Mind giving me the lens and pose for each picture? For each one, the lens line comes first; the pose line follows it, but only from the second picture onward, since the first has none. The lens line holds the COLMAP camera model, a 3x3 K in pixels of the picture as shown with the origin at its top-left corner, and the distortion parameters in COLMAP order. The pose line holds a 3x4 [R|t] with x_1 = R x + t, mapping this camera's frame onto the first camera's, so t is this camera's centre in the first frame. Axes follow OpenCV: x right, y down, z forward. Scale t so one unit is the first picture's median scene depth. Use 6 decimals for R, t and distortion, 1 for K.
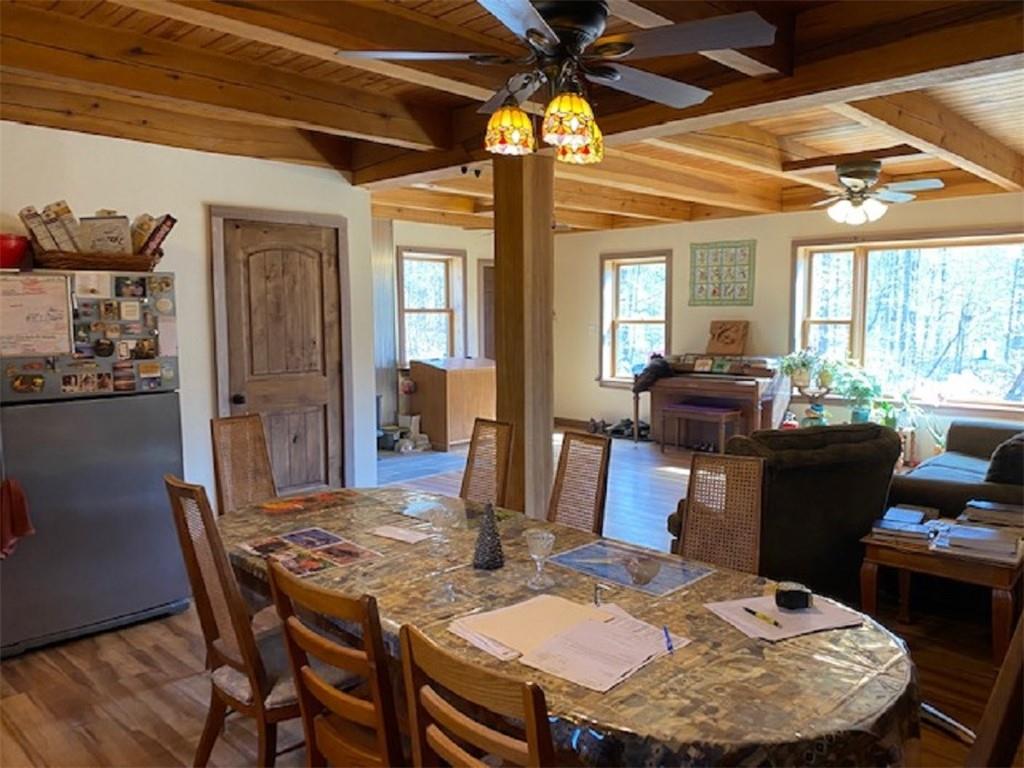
lens RADIAL K [[783.8, 0, 533.5], [0, 783.8, 380.5], [0, 0, 1]] dist [0.008186, -0.007881]
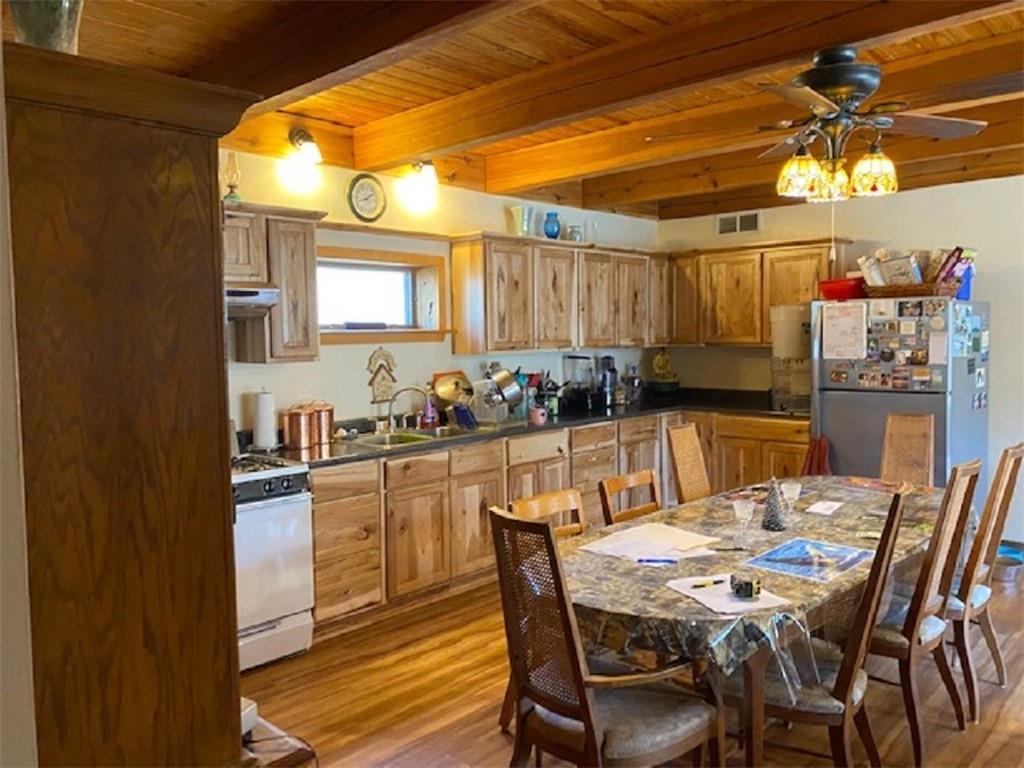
lens RADIAL K [[782.7, 0, 528.3], [0, 782.7, 373.3], [0, 0, 1]] dist [0.097376, -0.001286]
pose [[0.010573, 0.060379, -0.998120, 0.807035], [-0.073233, 0.995542, 0.059447, -0.045819], [0.997259, 0.072467, 0.014947, 0.354159]]
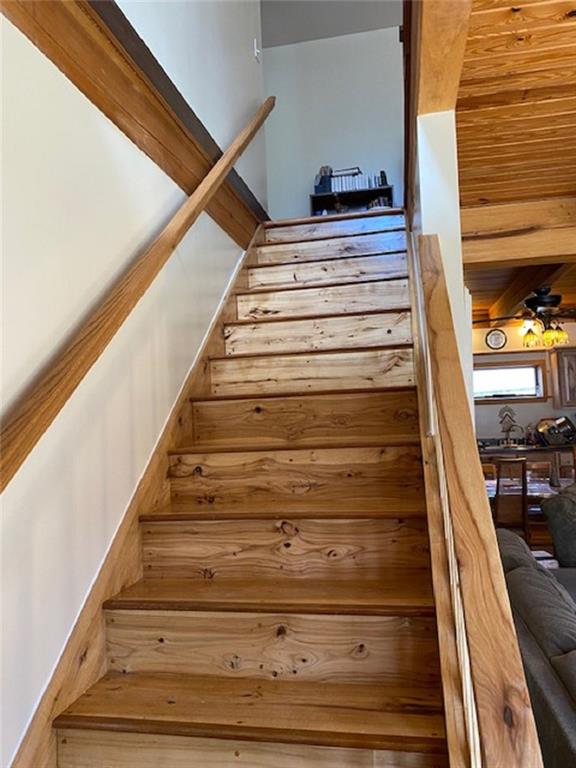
lens RADIAL K [[599.7, 0, 288.0], [0, 599.7, 384.0], [0, 0, 1]] dist [-0.003546, 0.000426]
pose [[-0.846350, 0.020128, -0.532247, 1.301526], [0.001542, 0.999374, 0.035341, -0.149575], [0.532626, 0.029090, -0.845851, 1.534533]]
